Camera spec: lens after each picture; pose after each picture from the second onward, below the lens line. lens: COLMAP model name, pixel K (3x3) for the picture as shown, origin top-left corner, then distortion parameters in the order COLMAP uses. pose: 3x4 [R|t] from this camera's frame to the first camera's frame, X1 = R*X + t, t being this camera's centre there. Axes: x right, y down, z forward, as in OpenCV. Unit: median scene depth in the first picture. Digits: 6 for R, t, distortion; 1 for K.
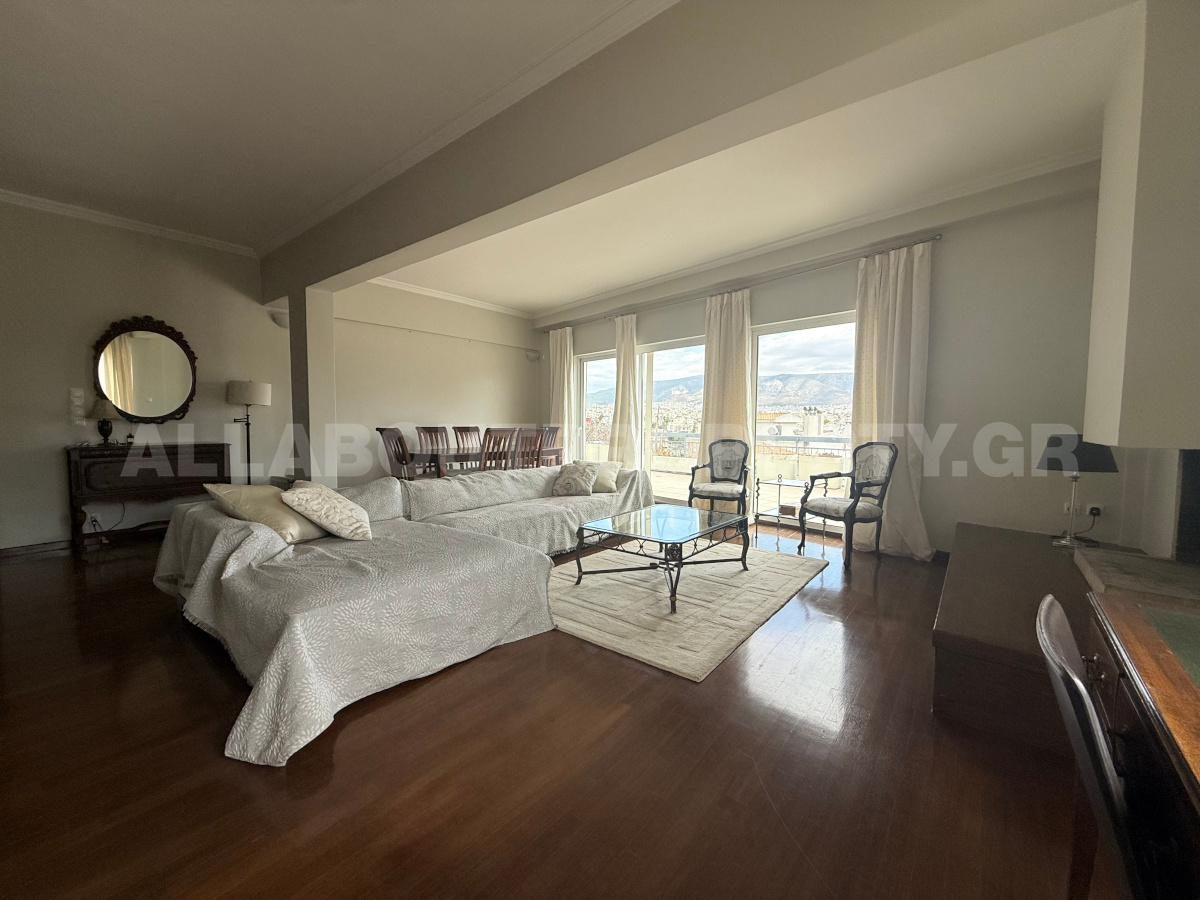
lens RADIAL K [[479.4, 0, 600.0], [0, 479.4, 450.0], [0, 0, 1]] dist [-0.000482, -0.000415]
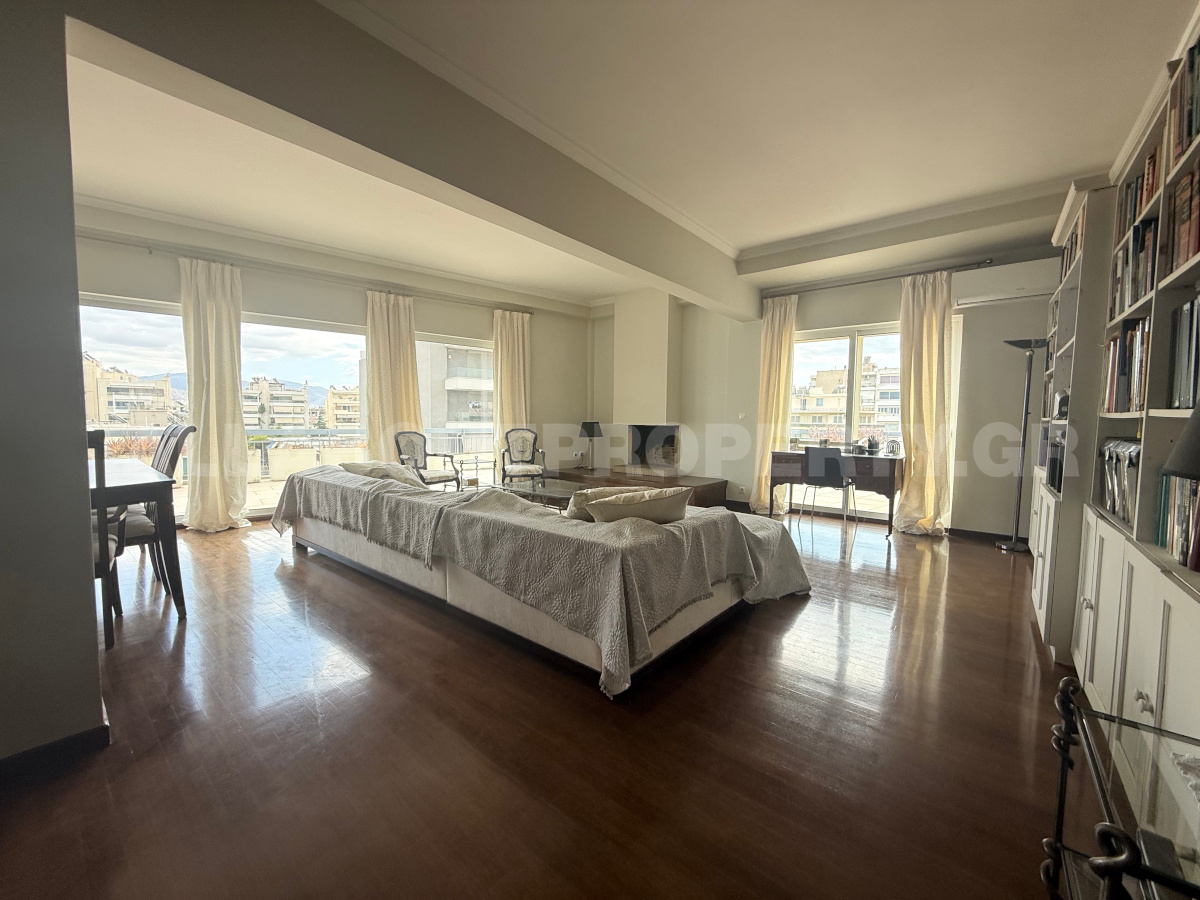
lens RADIAL K [[479.4, 0, 600.0], [0, 479.4, 450.0], [0, 0, 1]] dist [-0.000482, -0.000415]
pose [[-0.002519, -0.038582, 0.999252, -0.858235], [0.087401, 0.995423, 0.038655, 0.004272], [-0.996170, 0.087433, 0.000864, 0.647890]]
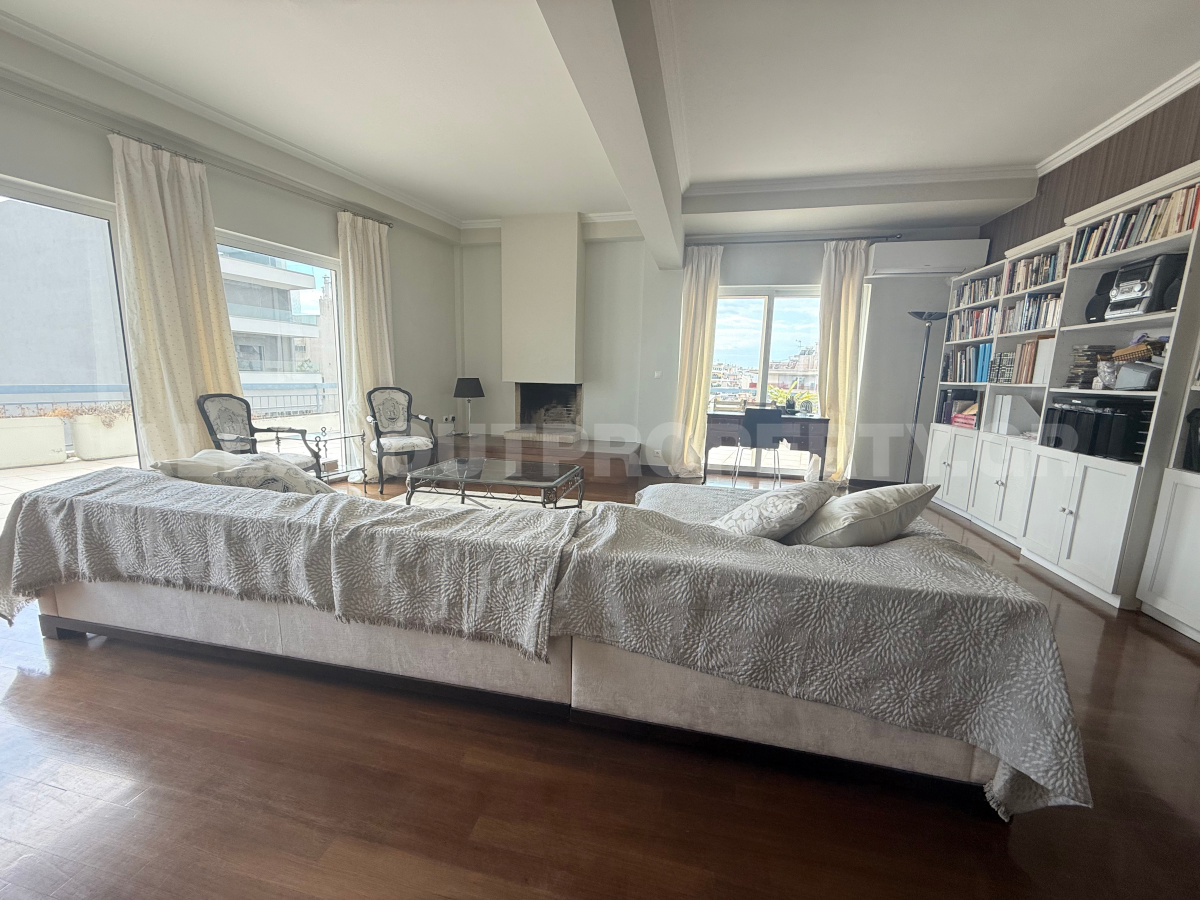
lens RADIAL K [[479.4, 0, 600.0], [0, 479.4, 450.0], [0, 0, 1]] dist [-0.000482, -0.000415]
pose [[-0.452846, -0.123613, 0.882978, -0.589520], [0.074414, 0.981647, 0.175590, -0.037445], [-0.888478, 0.145221, -0.435336, 0.928736]]
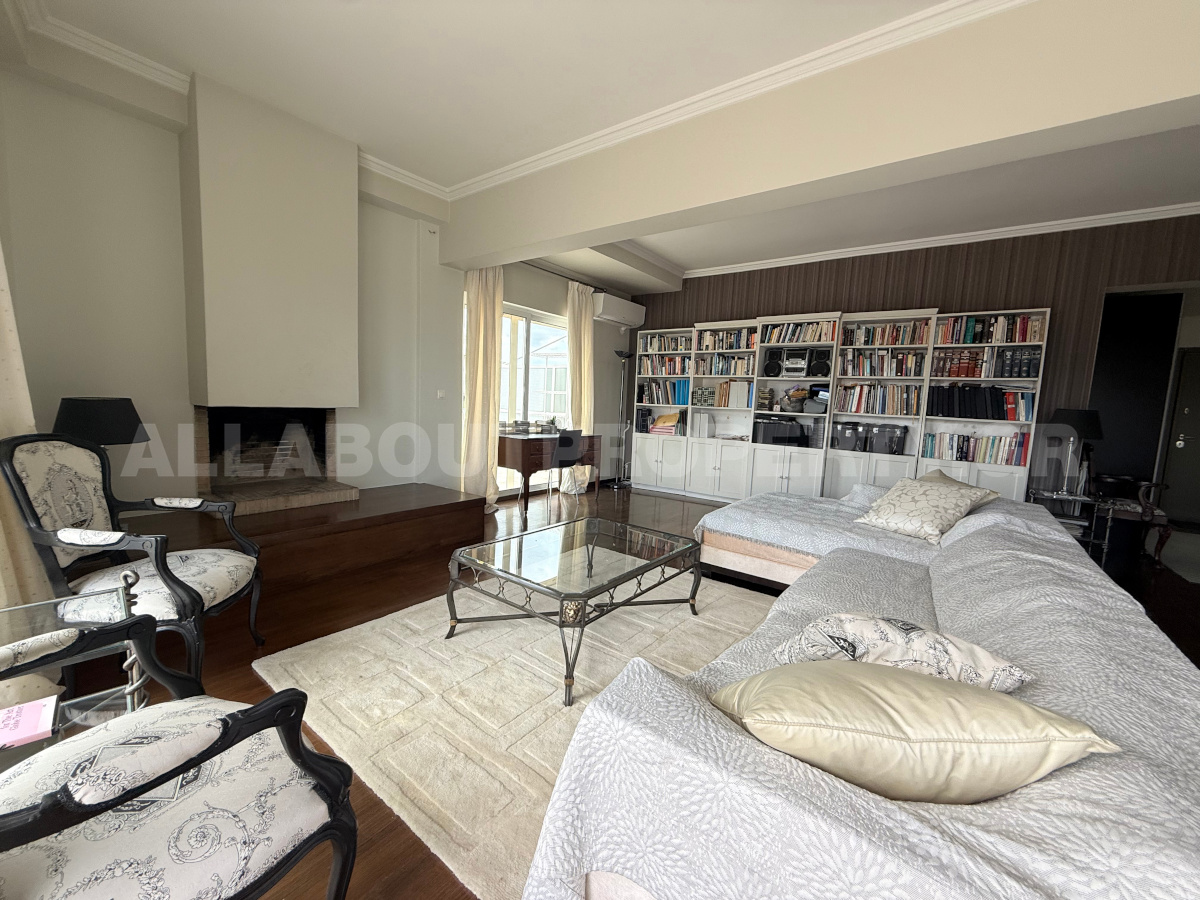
lens RADIAL K [[479.4, 0, 600.0], [0, 479.4, 450.0], [0, 0, 1]] dist [-0.000482, -0.000415]
pose [[-0.999044, -0.012683, -0.041843, 0.122863], [-0.020821, 0.979528, 0.200230, -0.090048], [0.038446, 0.200910, -0.978855, 1.219702]]
